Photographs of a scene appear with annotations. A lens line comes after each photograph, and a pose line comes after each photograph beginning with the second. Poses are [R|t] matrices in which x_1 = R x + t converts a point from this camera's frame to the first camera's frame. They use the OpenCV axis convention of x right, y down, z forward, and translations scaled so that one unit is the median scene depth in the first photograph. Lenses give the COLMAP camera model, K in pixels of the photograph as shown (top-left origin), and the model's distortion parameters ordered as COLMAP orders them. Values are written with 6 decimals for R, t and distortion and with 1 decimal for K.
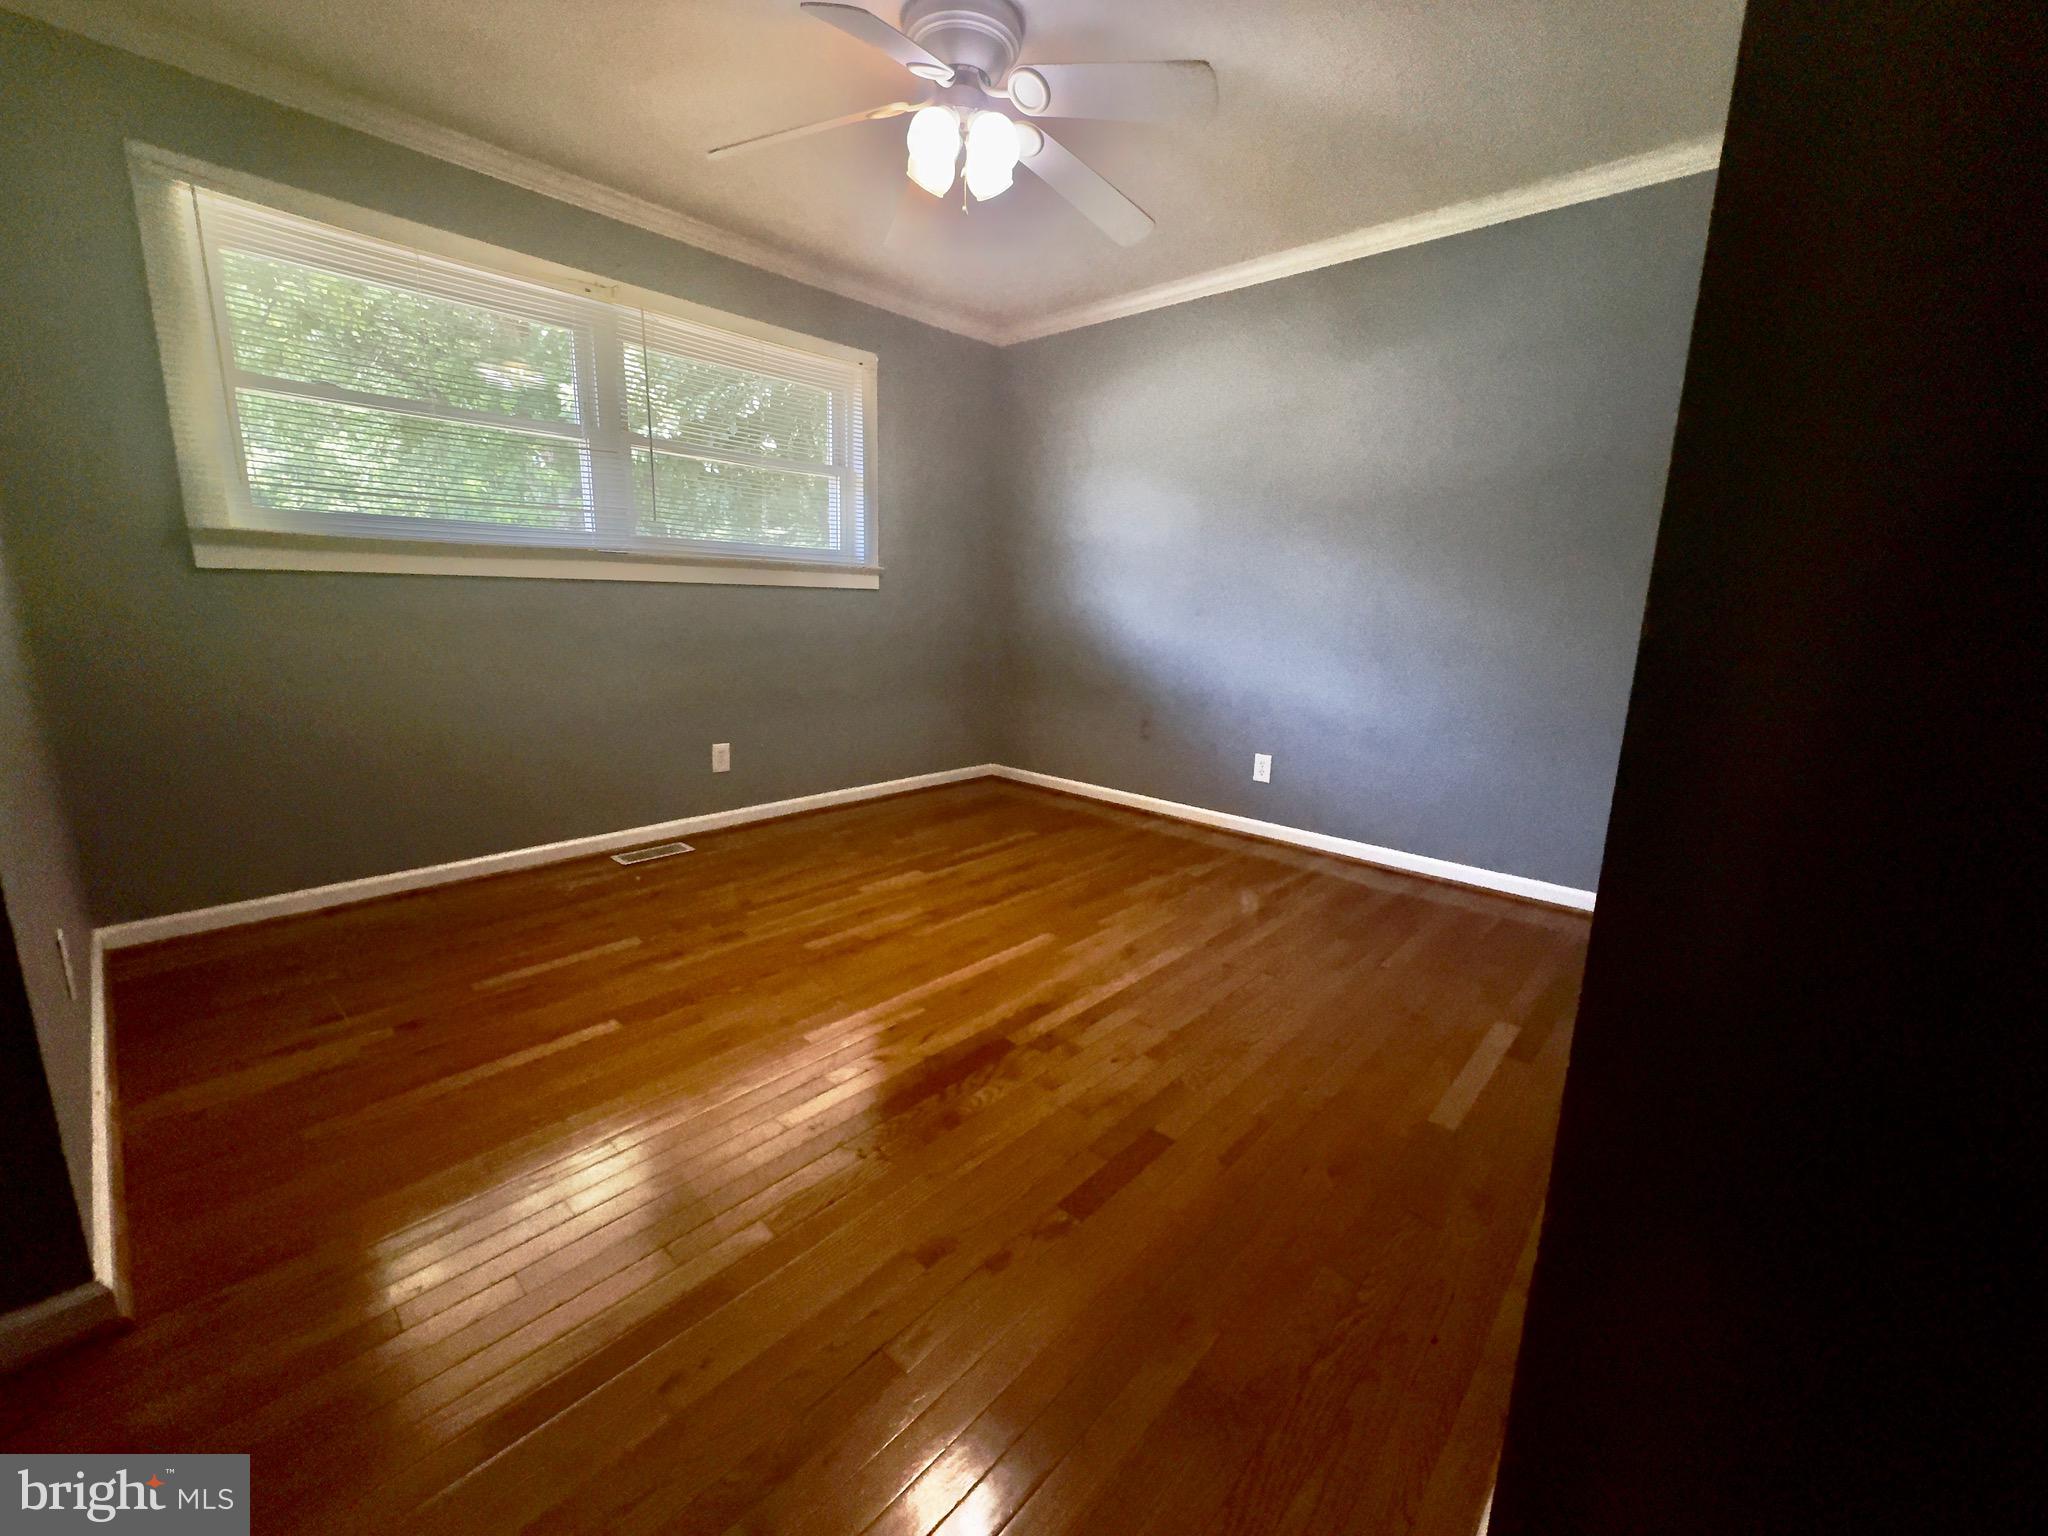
lens RADIAL K [[813.5, 0, 1025.0], [0, 813.5, 763.8], [0, 0, 1]] dist [-0.003947, 0.000454]
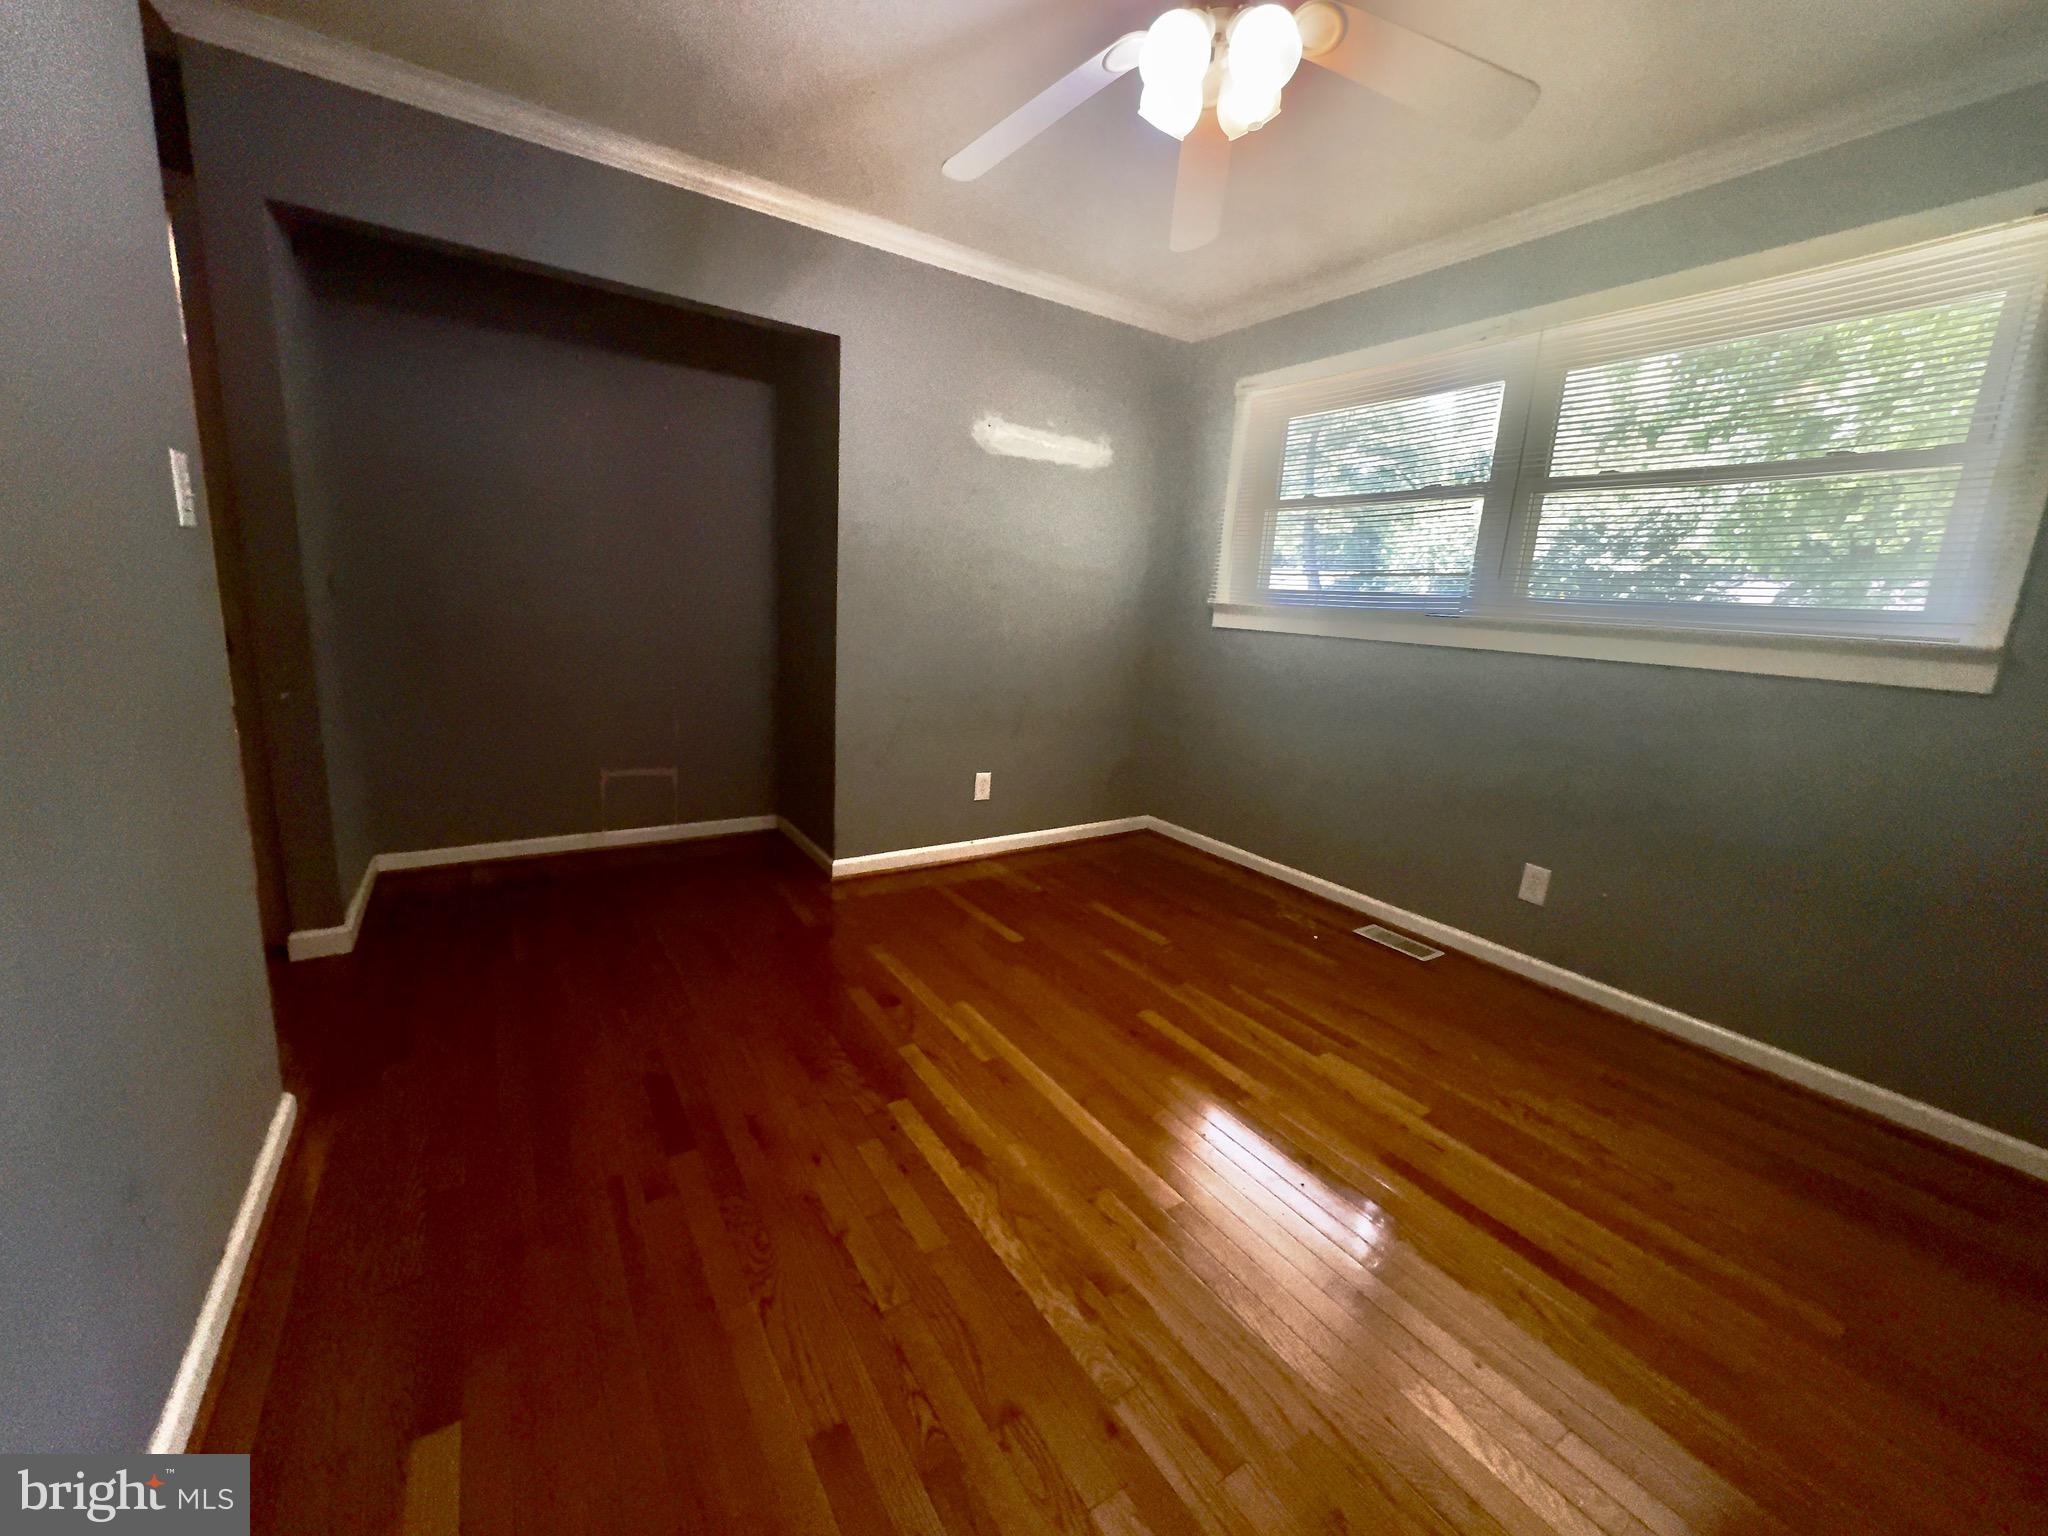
lens RADIAL K [[813.5, 0, 1025.0], [0, 813.5, 763.8], [0, 0, 1]] dist [-0.003947, 0.000454]
pose [[-0.249341, 0.156098, -0.955752, 0.630540], [-0.256125, 0.941151, 0.220533, -0.223095], [0.933932, 0.299780, -0.194687, 0.948833]]
